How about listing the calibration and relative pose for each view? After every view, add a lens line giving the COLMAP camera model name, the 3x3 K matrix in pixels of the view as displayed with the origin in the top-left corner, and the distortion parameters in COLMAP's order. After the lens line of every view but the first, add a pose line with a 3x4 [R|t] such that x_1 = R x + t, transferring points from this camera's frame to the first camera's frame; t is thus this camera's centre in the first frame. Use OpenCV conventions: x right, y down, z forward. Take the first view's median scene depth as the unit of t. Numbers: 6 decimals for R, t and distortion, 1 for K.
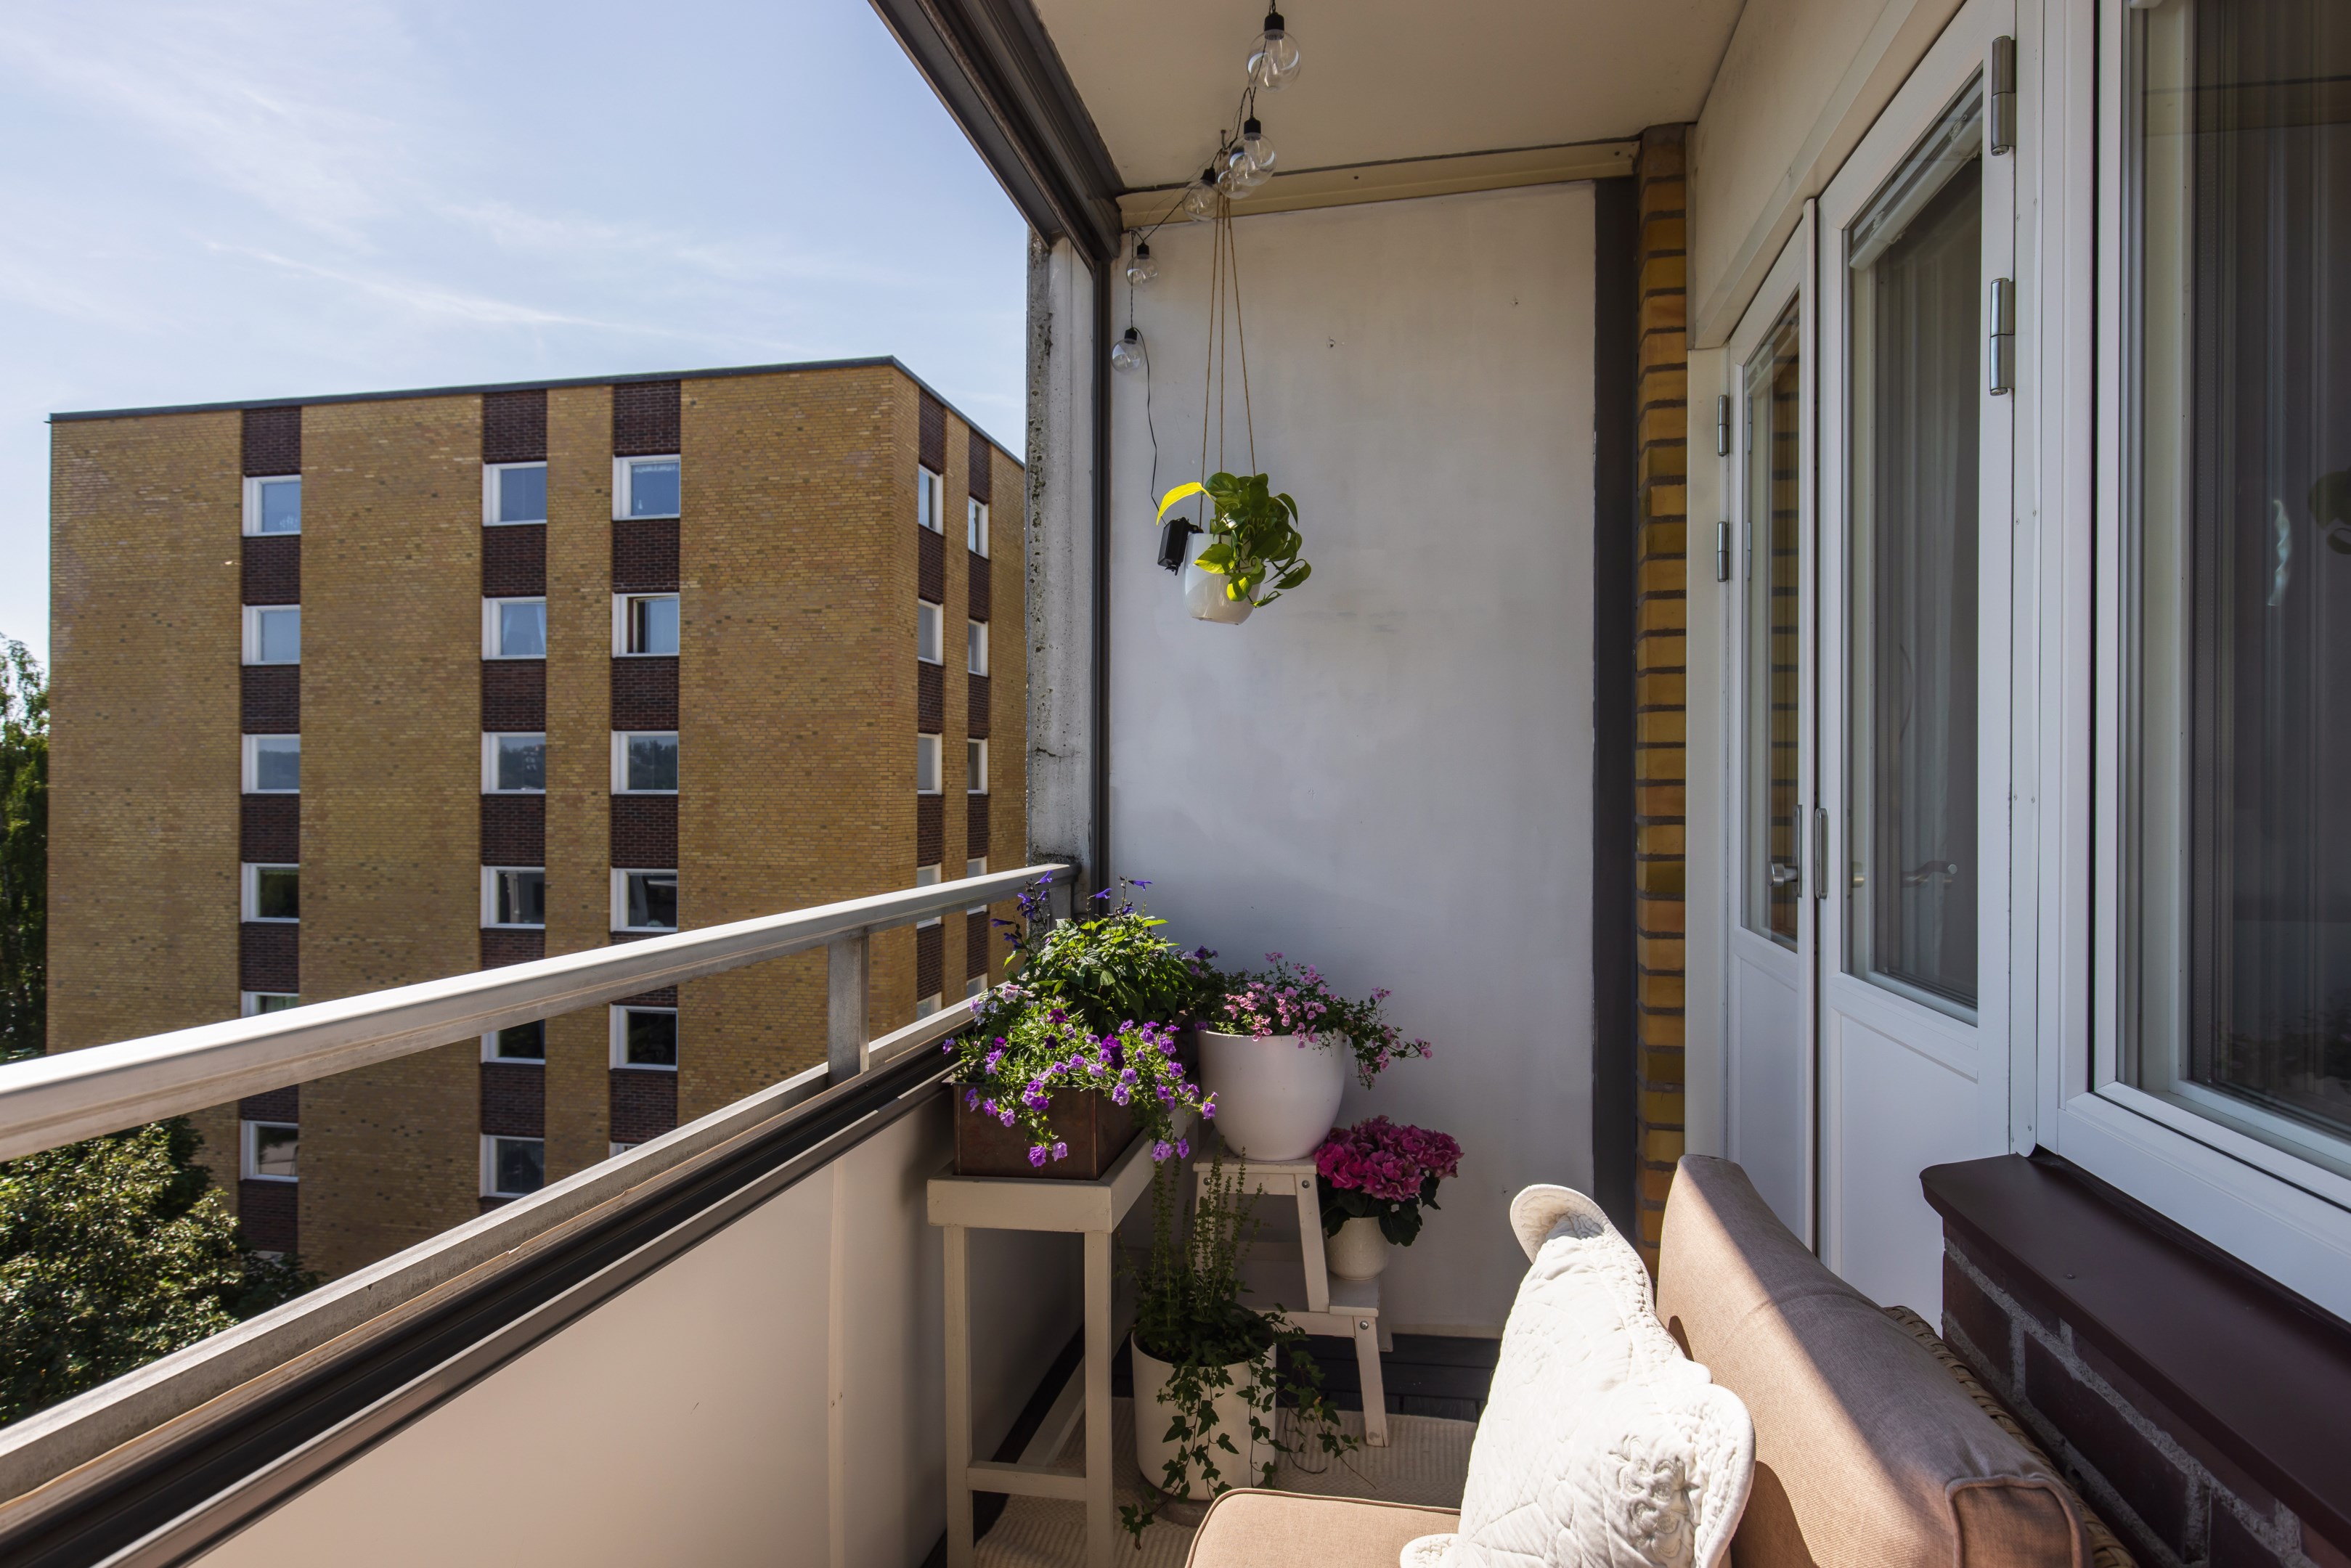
lens RADIAL K [[1281.0, 0, 1194.1], [0, 1281.0, 790.6], [0, 0, 1]] dist [0.002863, -0.001749]
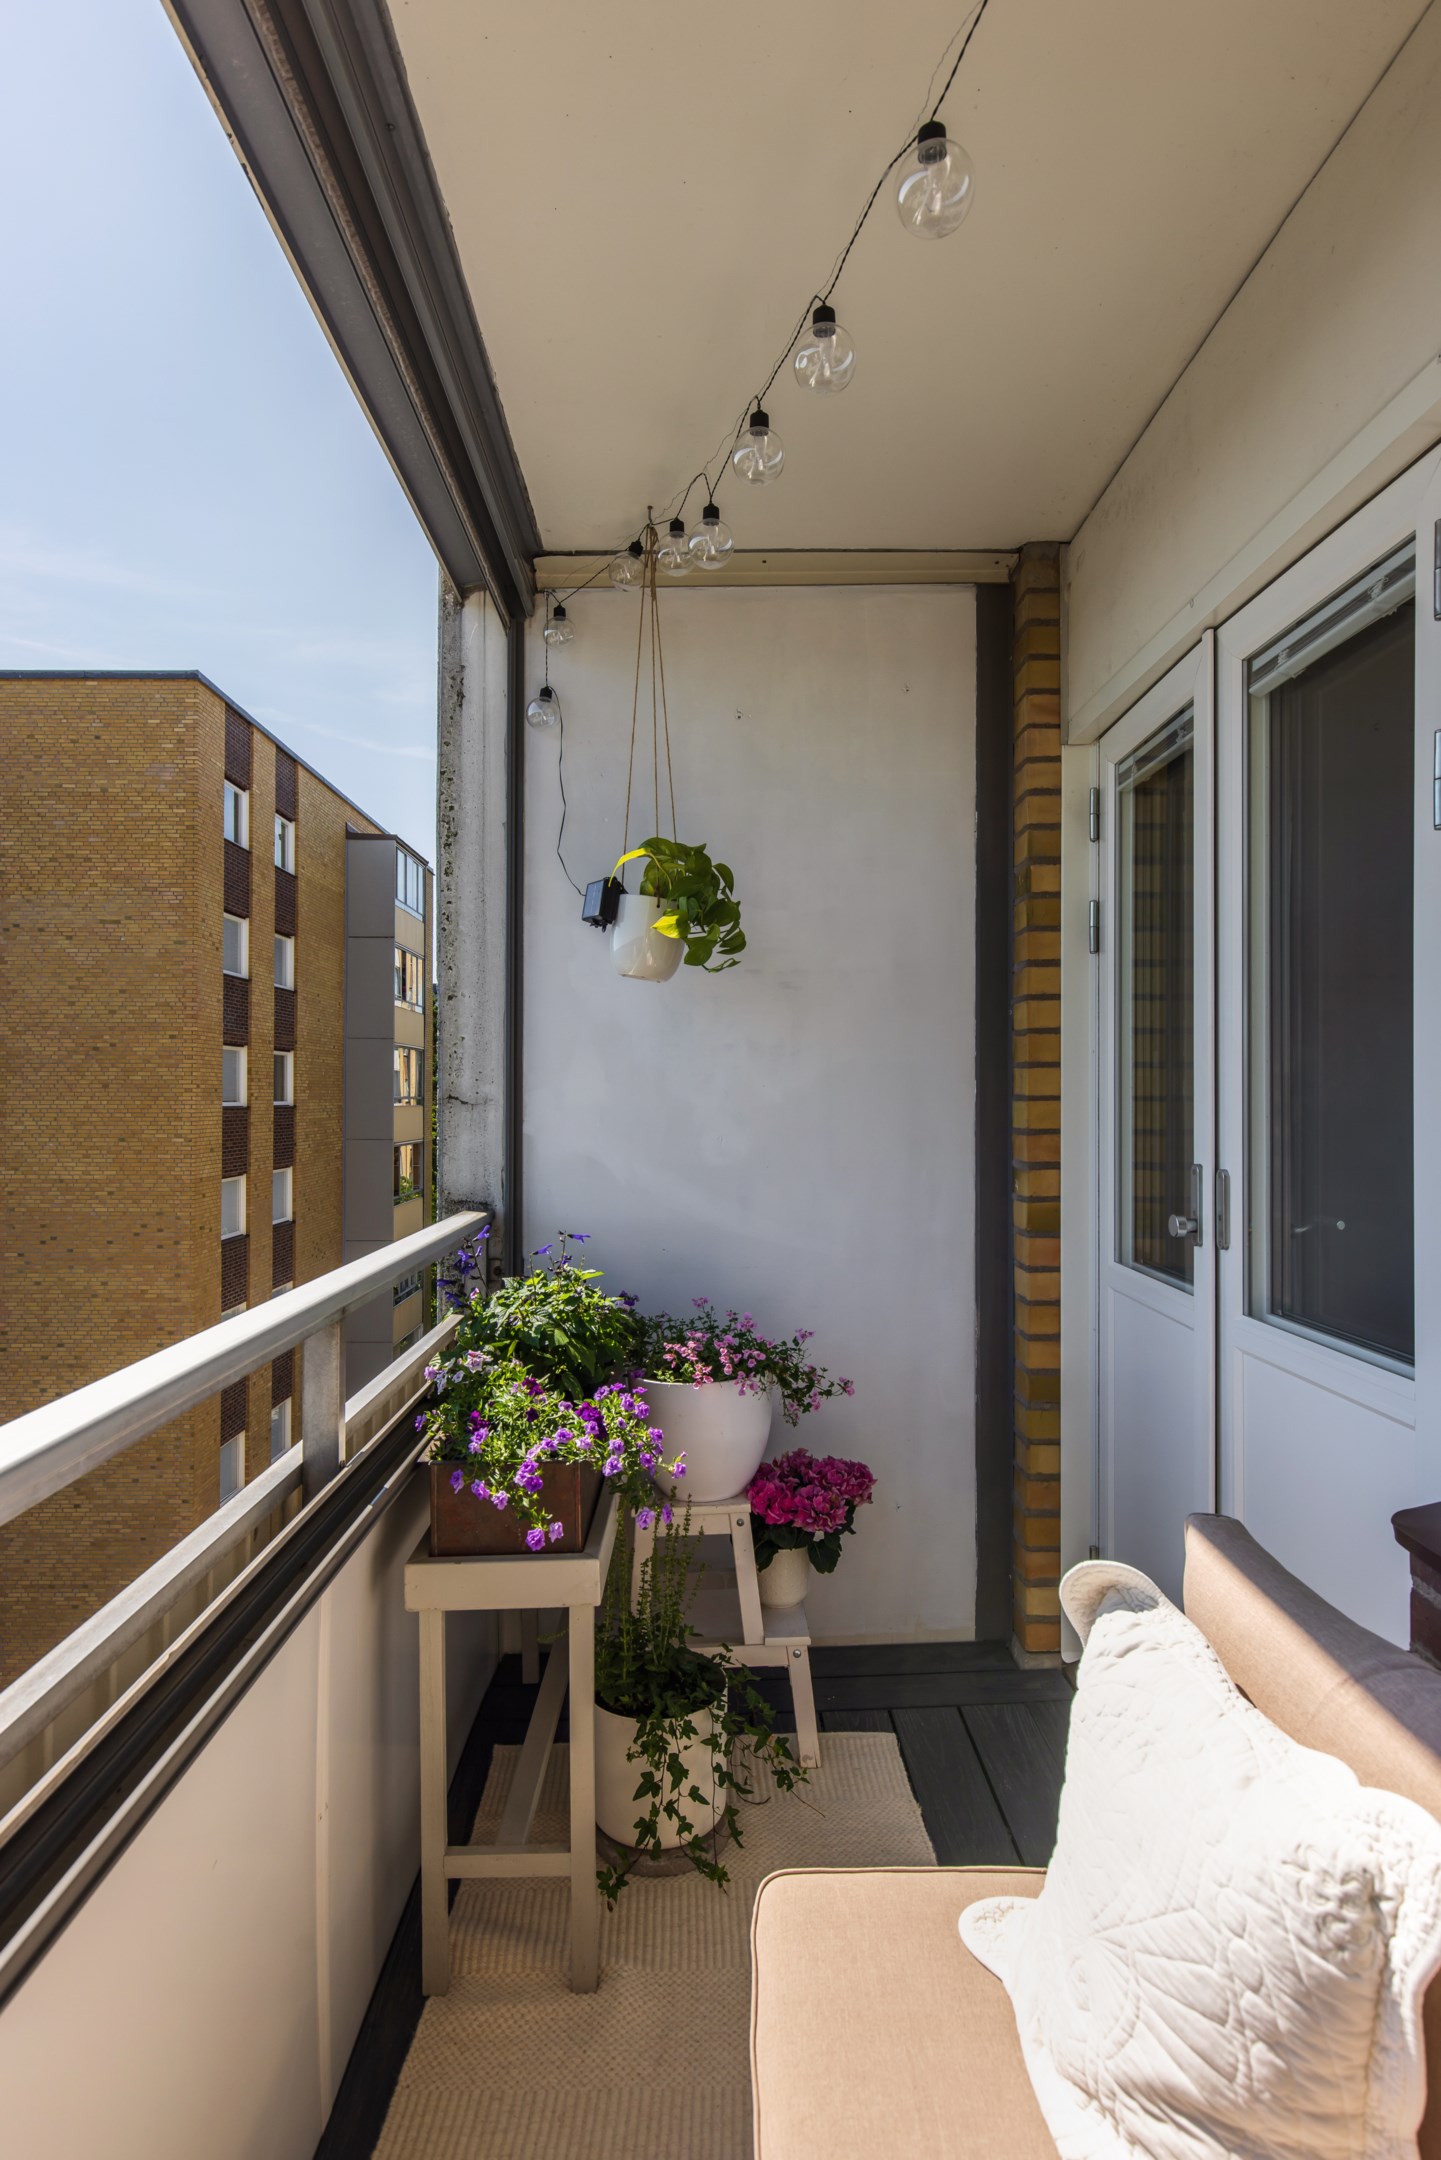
lens RADIAL K [[1177.0, 0, 709.7], [0, 1177.0, 1082.7], [0, 0, 1]] dist [0.002863, -0.001749]
pose [[0.978657, 0.001745, 0.205491, -0.125485], [-0.000543, 0.999982, -0.005907, -0.042503], [-0.205498, 0.005669, 0.978641, 0.058784]]
